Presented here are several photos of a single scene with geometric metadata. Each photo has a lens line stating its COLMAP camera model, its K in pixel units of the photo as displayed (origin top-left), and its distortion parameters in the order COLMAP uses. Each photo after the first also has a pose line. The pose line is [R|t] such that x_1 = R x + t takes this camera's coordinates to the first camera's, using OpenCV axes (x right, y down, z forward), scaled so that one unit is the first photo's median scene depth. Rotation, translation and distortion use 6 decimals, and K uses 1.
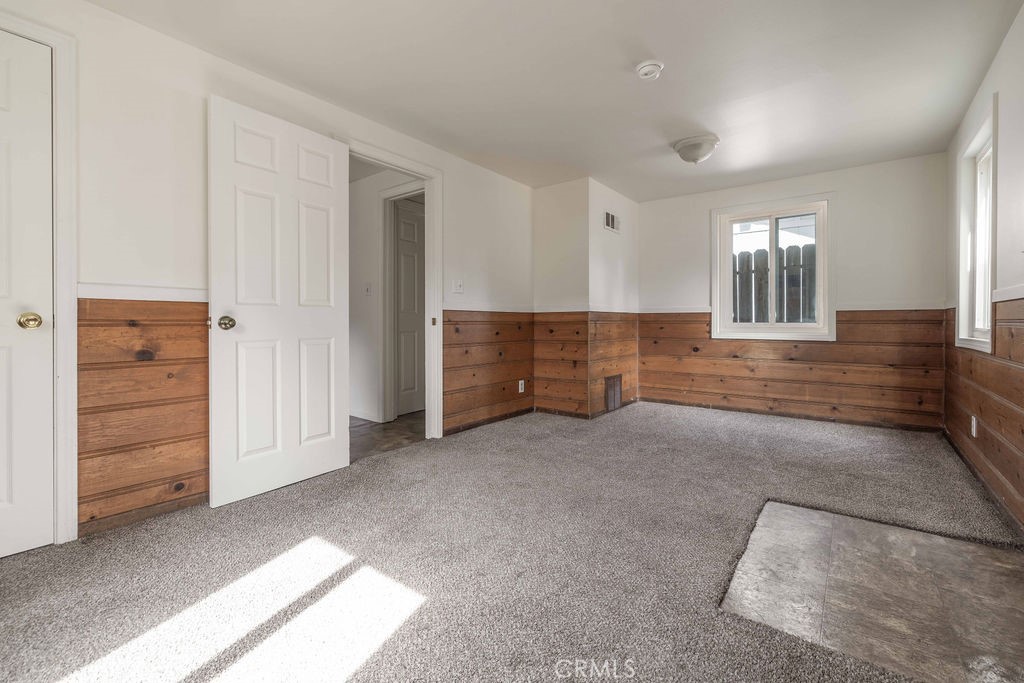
lens RADIAL K [[435.7, 0, 505.7], [0, 435.7, 327.4], [0, 0, 1]] dist [-0.002056, 0.001927]
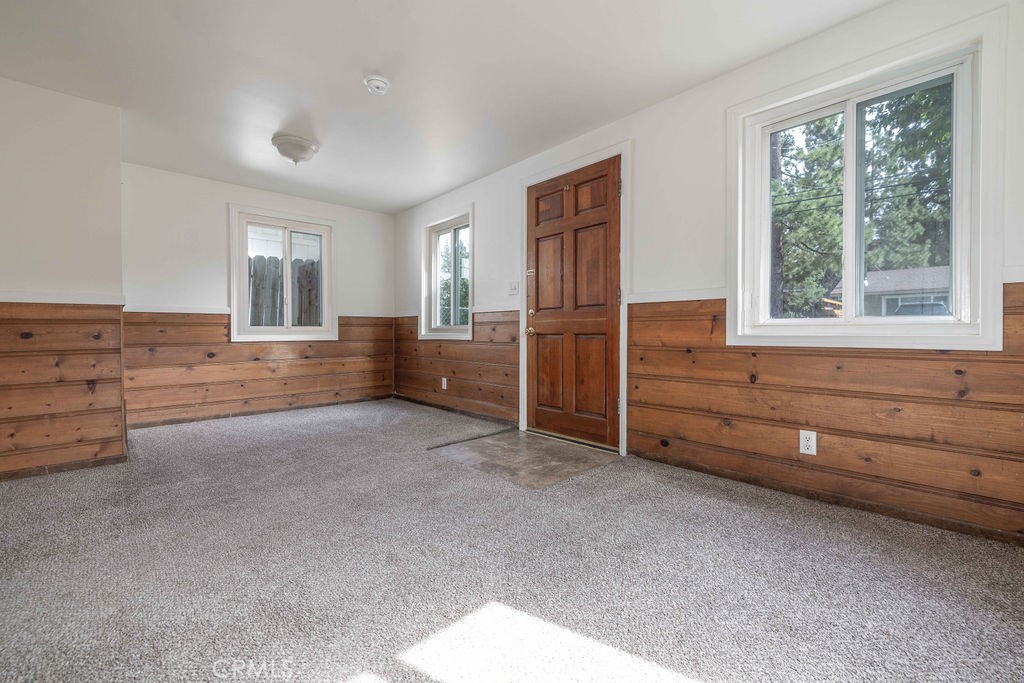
lens RADIAL K [[435.7, 0, 509.3], [0, 435.7, 336.8], [0, 0, 1]] dist [-0.002056, 0.001927]
pose [[0.163651, -0.011293, 0.986454, -0.378293], [0.018266, 0.999798, 0.008415, 0.018243], [-0.986349, 0.016641, 0.163824, 0.277982]]
